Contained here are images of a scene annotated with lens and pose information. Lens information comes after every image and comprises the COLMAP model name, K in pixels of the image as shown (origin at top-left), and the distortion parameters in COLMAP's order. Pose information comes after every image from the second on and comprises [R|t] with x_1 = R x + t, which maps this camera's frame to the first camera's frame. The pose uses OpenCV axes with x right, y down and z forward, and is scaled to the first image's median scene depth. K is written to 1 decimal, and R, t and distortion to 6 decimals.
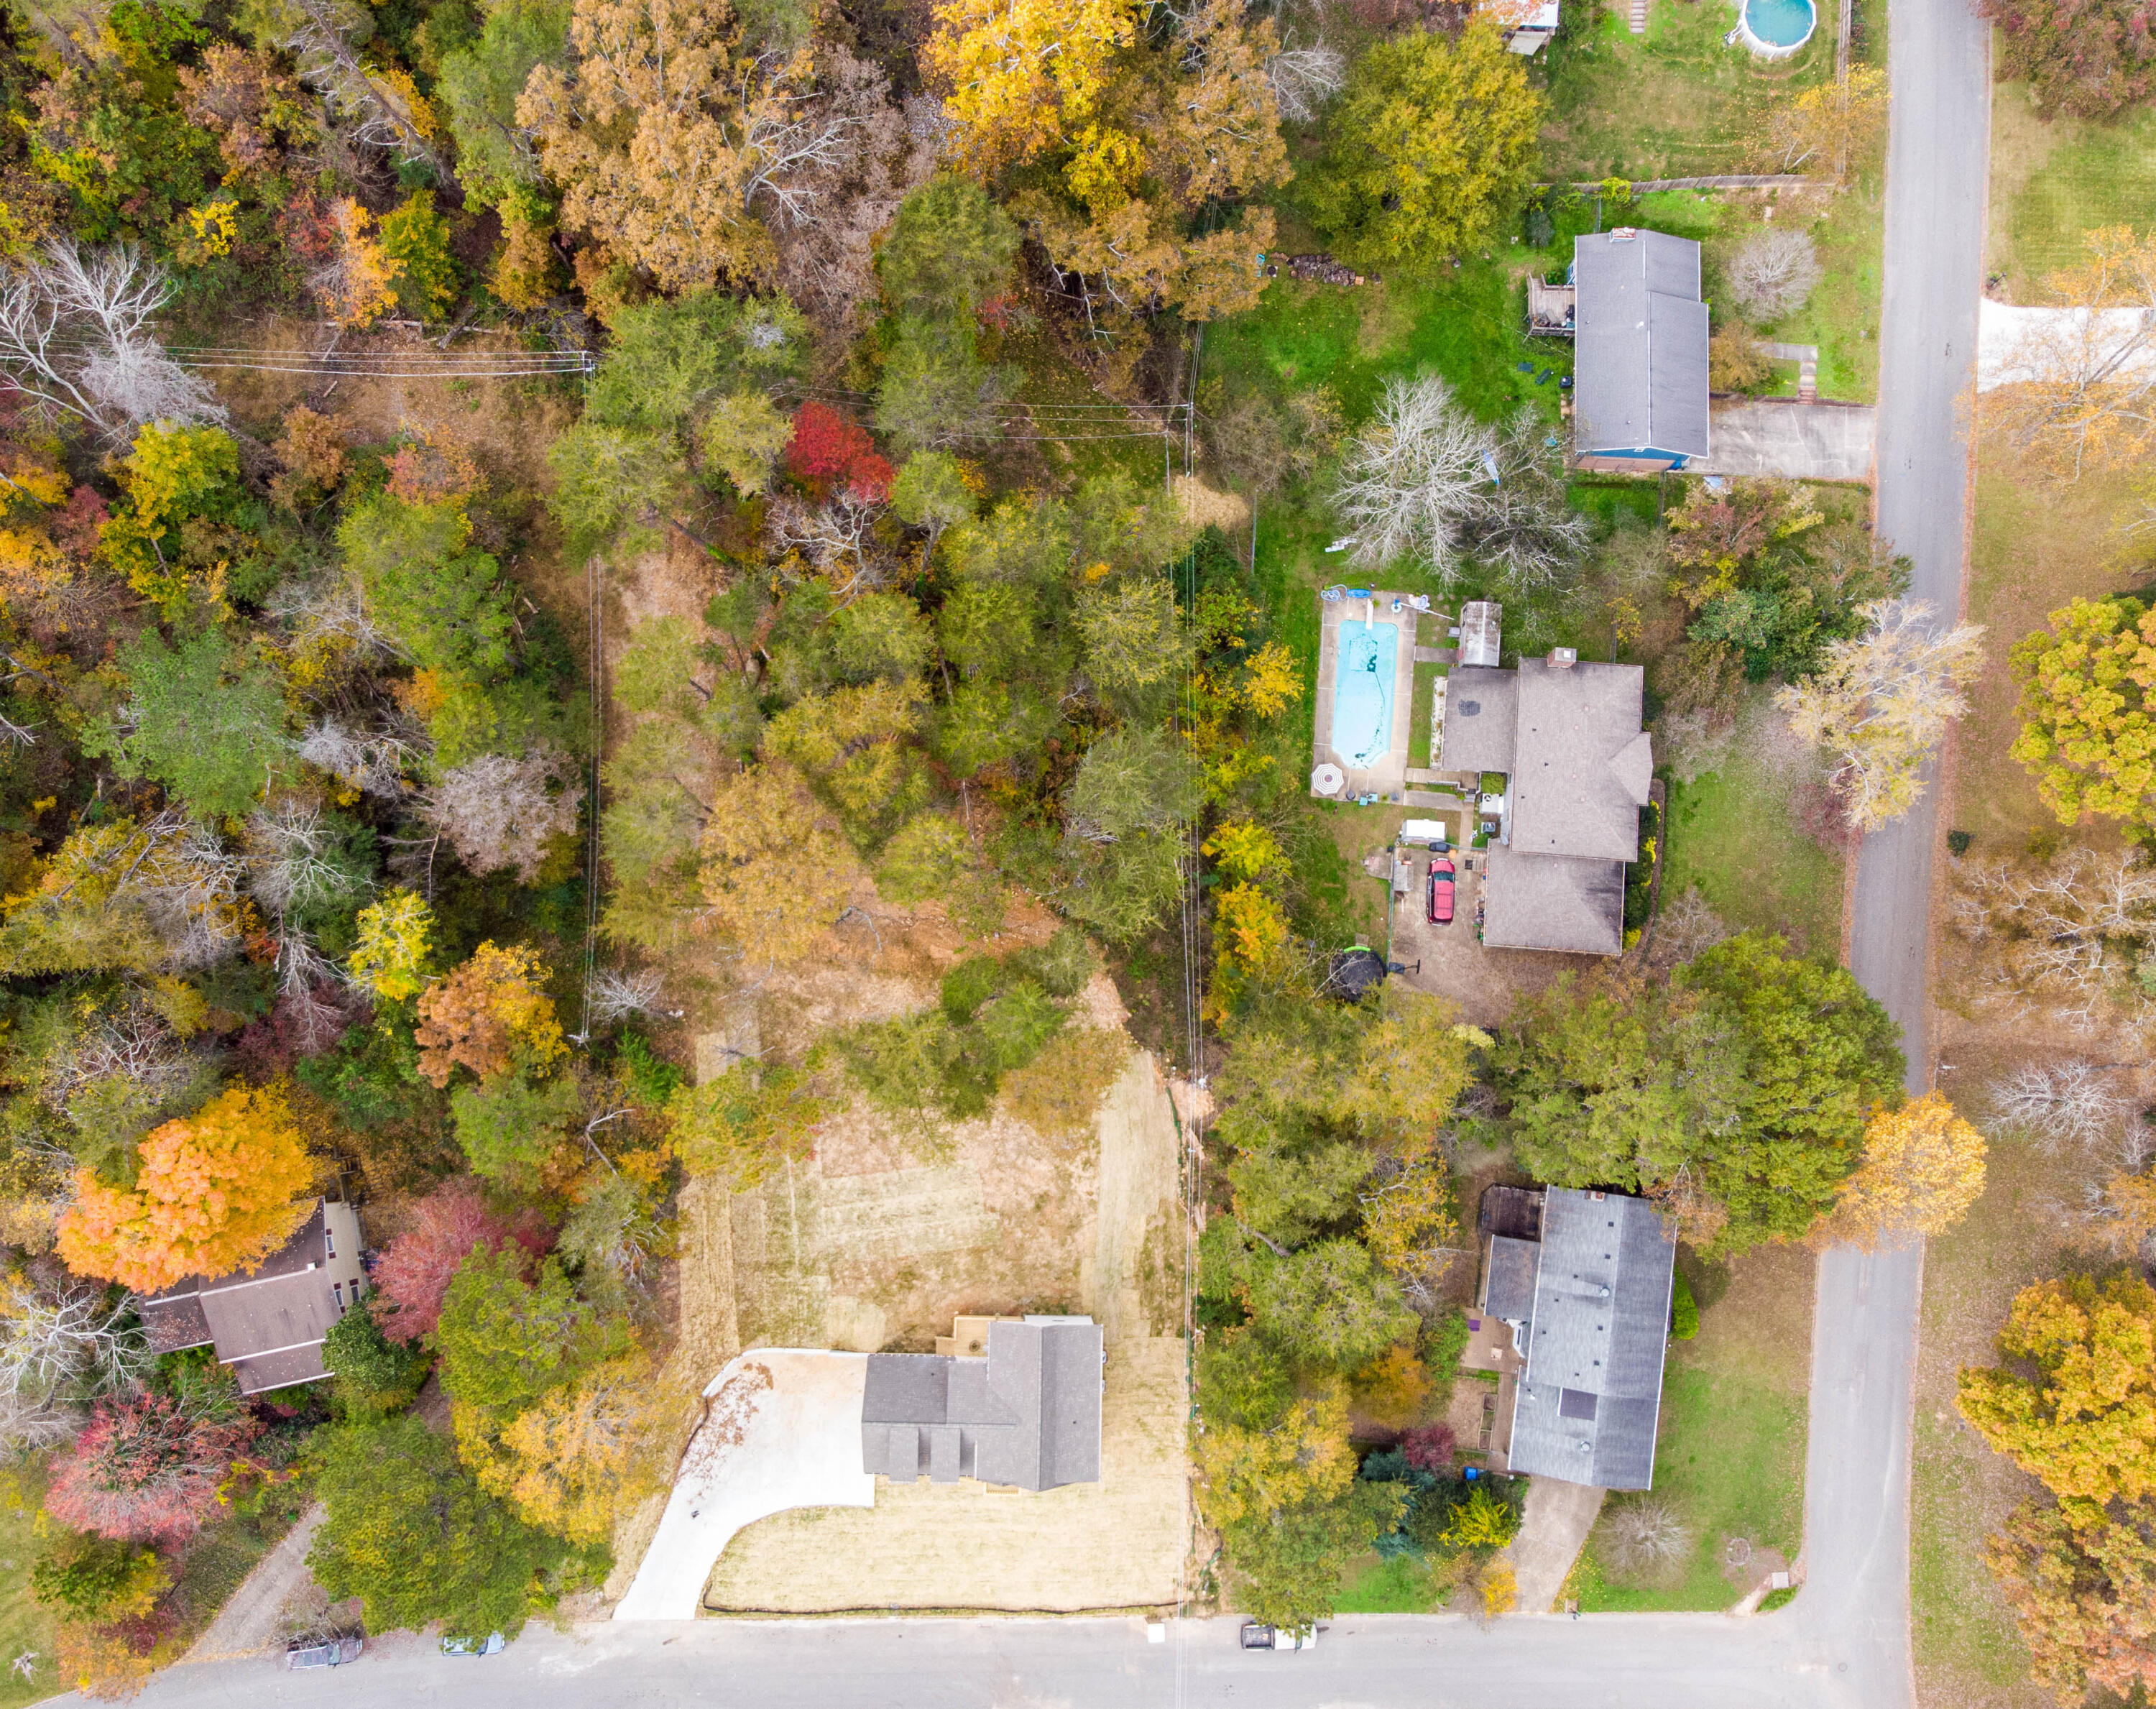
lens RADIAL K [[1863.8, 0, 1035.3], [0, 1863.8, 851.4], [0, 0, 1]] dist [-0.005627, 0.050173]
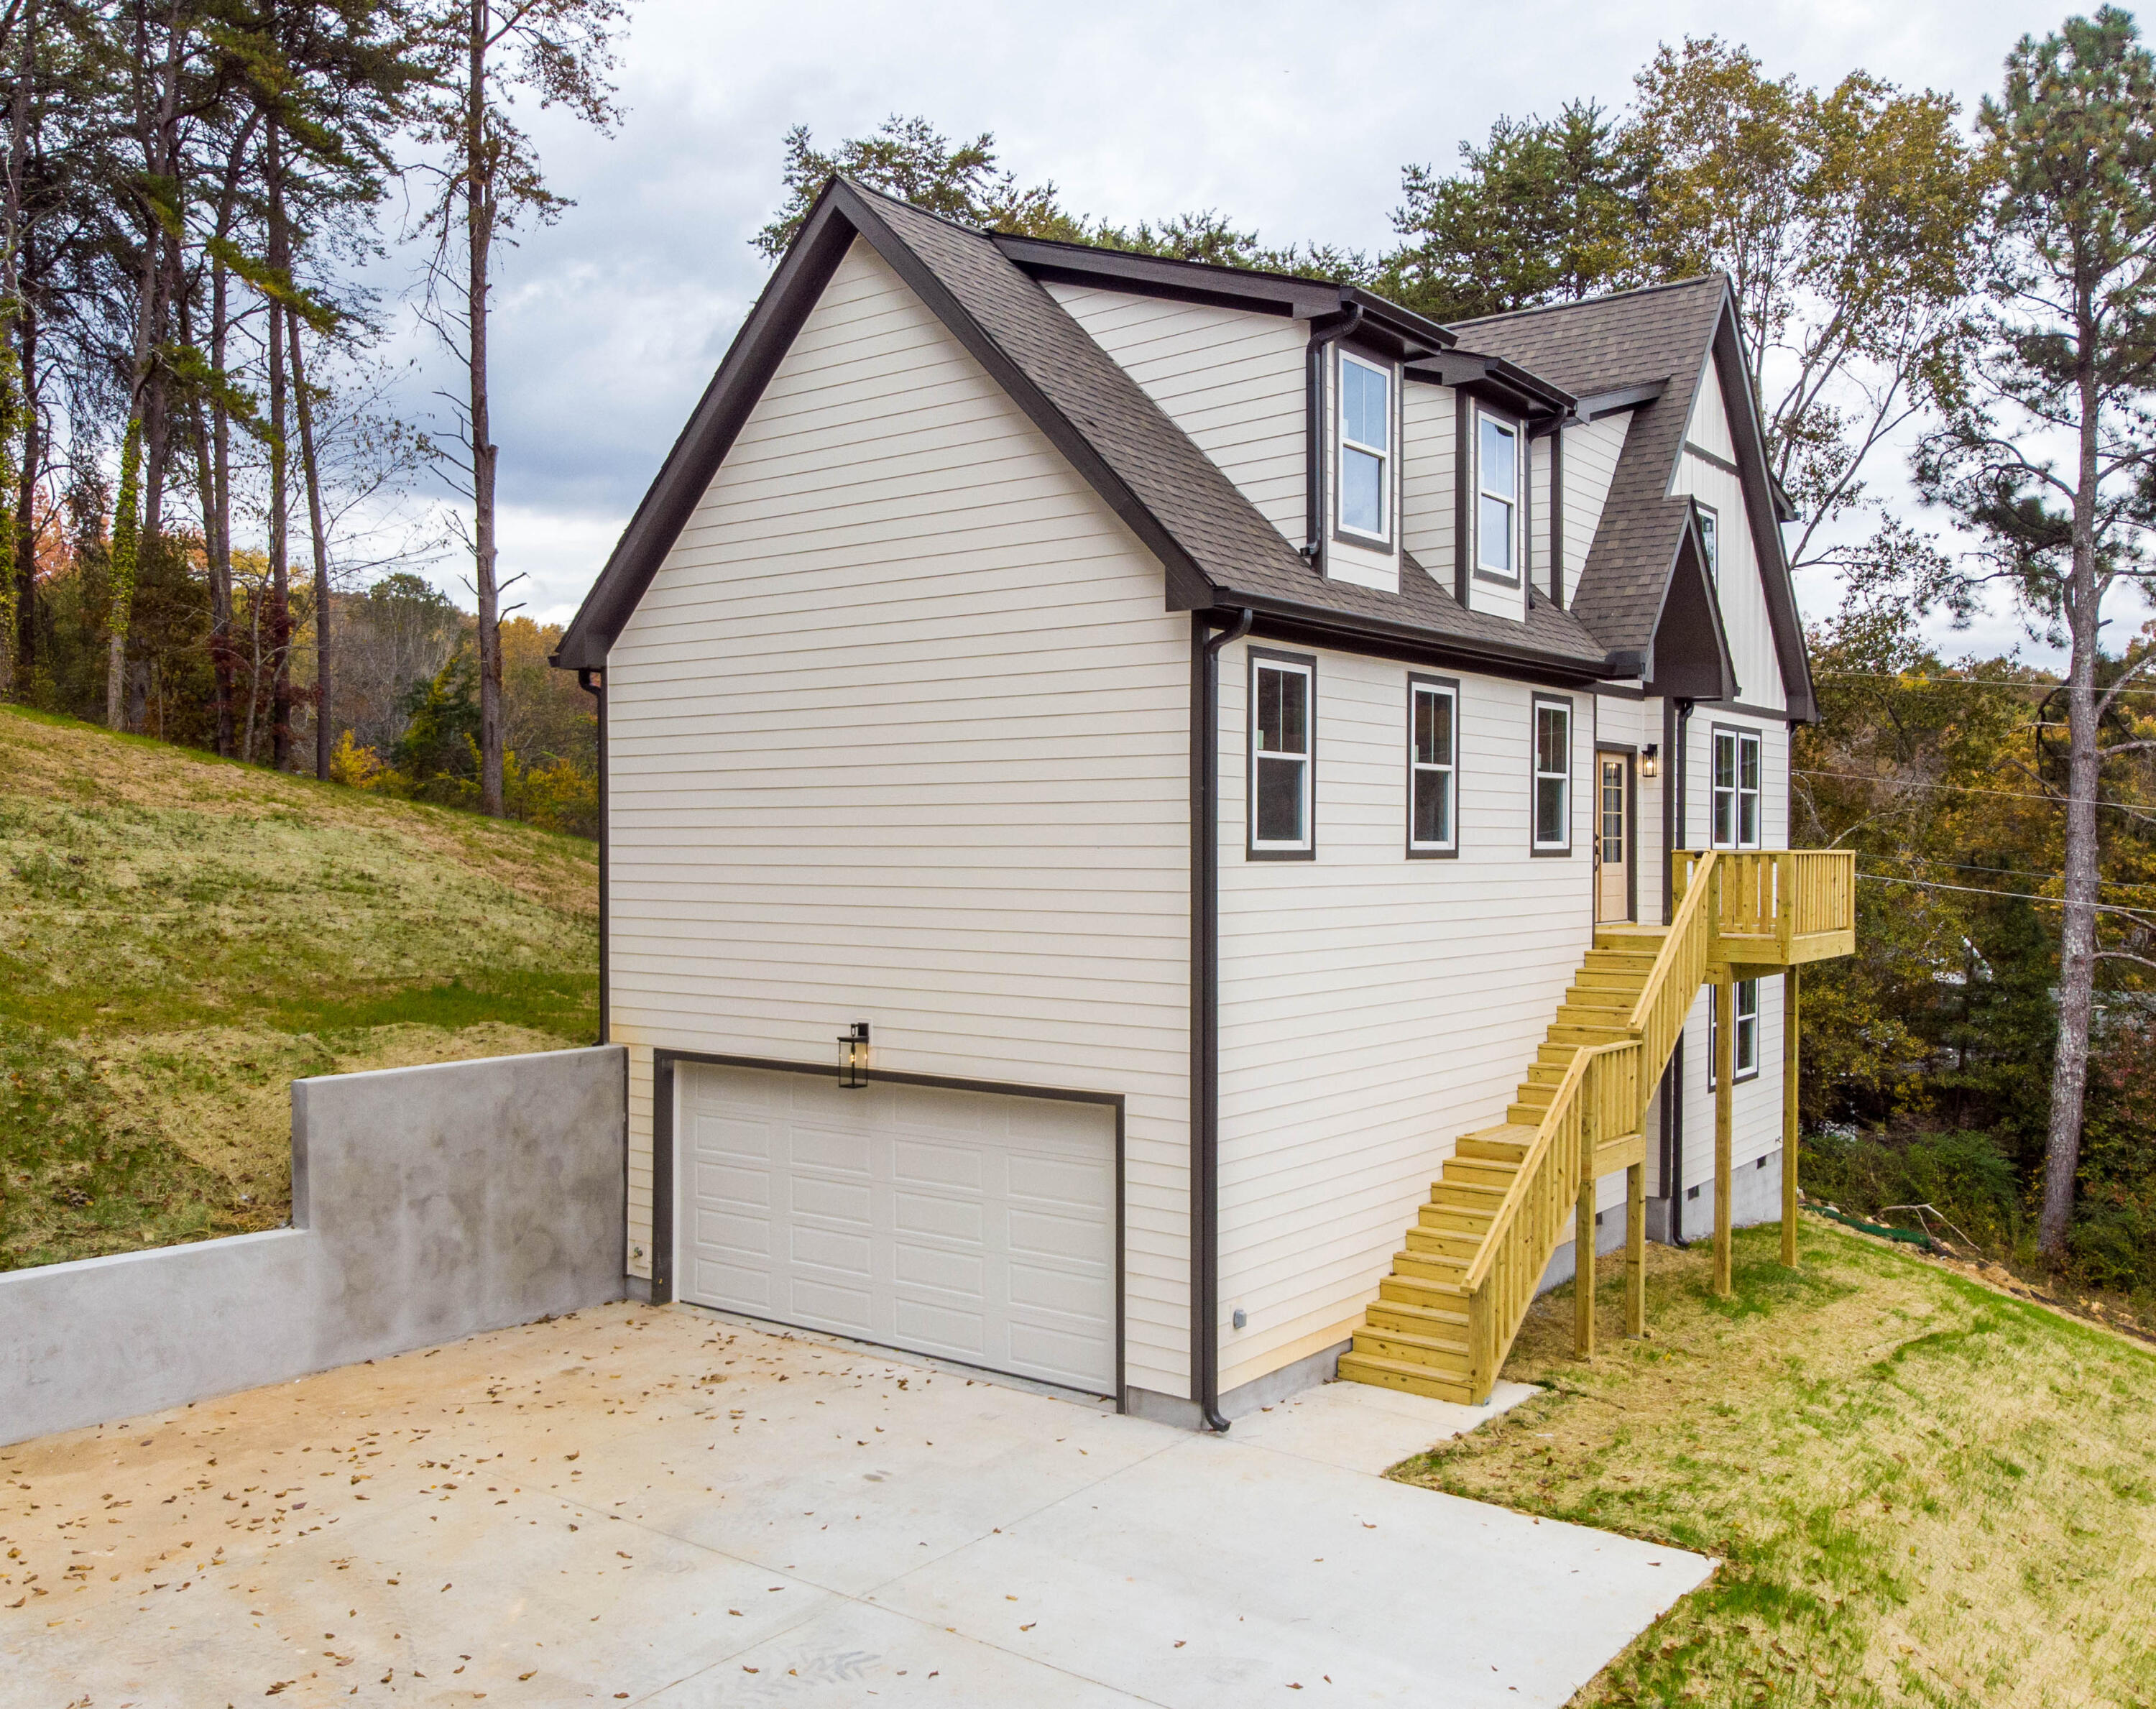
lens RADIAL K [[1848.2, 0, 1072.6], [0, 1848.2, 855.4], [0, 0, 1]] dist [-0.001371, -0.003760]
pose [[0.587983, -0.008309, 0.808830, -0.173495], [0.801872, 0.137263, -0.581515, 0.368682], [-0.106190, 0.990500, 0.087371, 0.950819]]
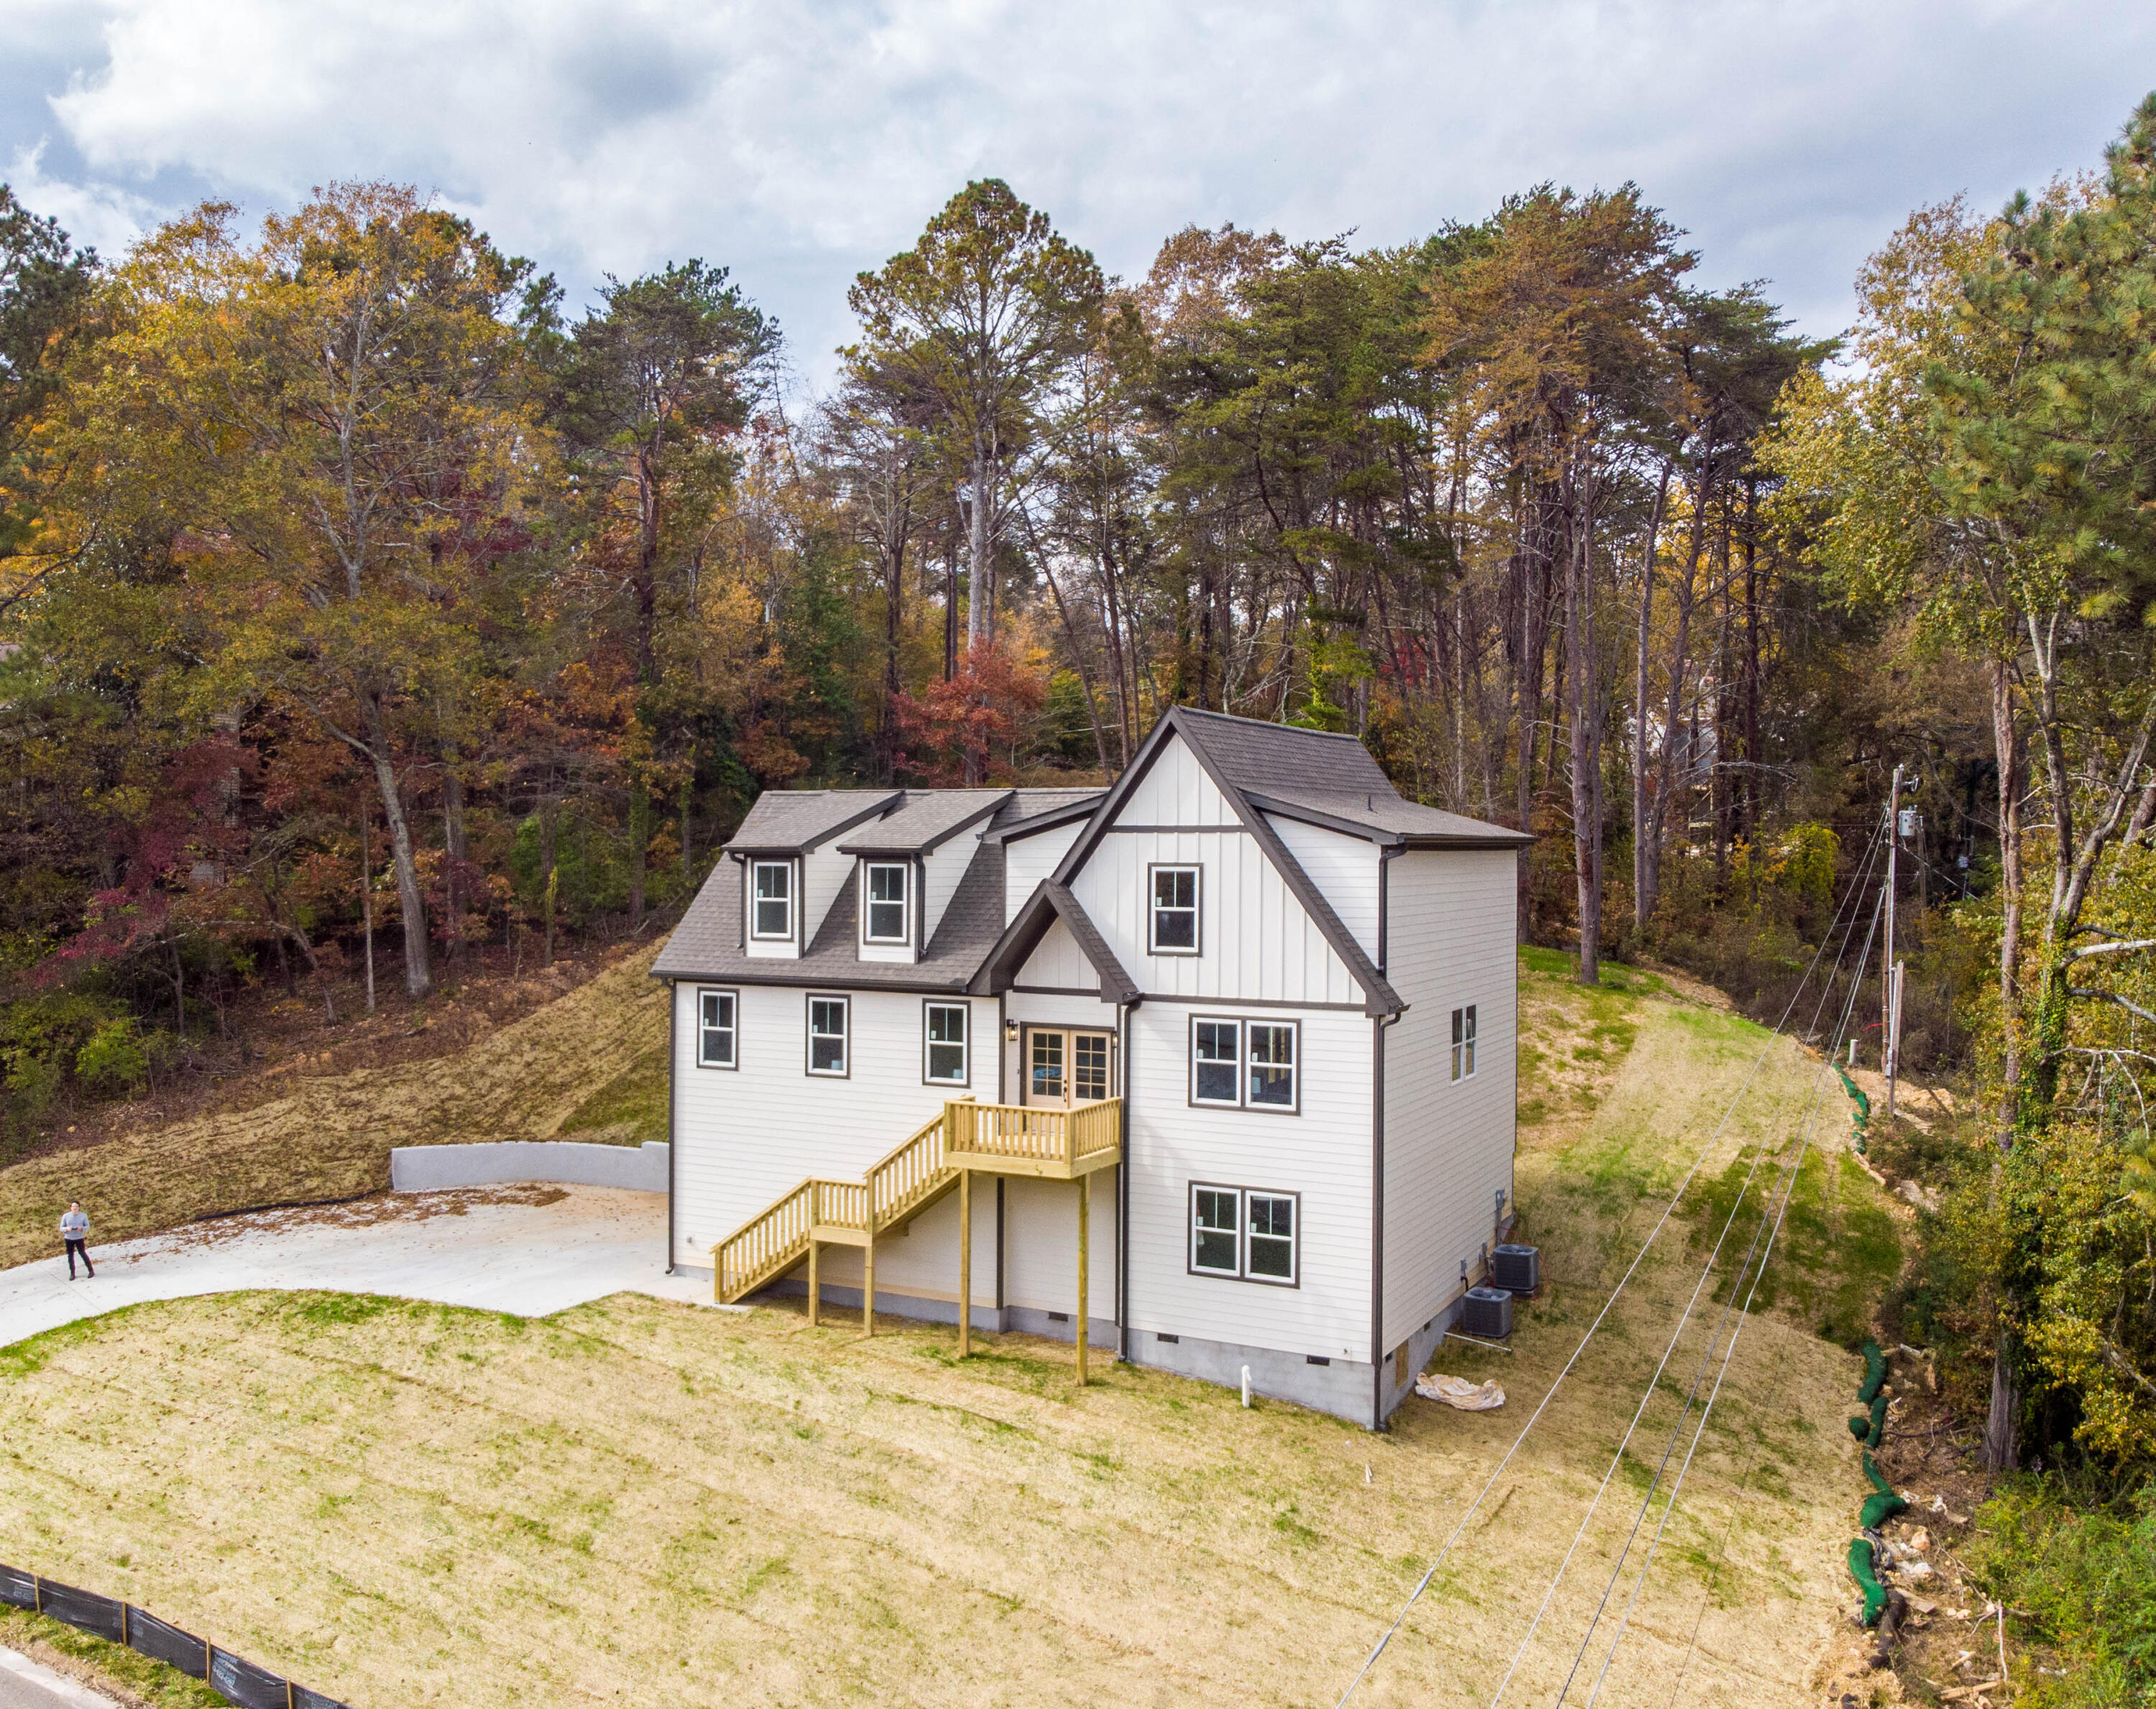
lens RADIAL K [[1843.4, 0, 1023.8], [0, 1843.4, 854.1], [0, 0, 1]] dist [0.095720, -0.356900]
pose [[0.887149, 0.003388, -0.461471, 0.096466], [-0.457604, 0.135845, -0.878718, 0.538069], [0.059712, 0.990724, 0.122065, 0.894762]]
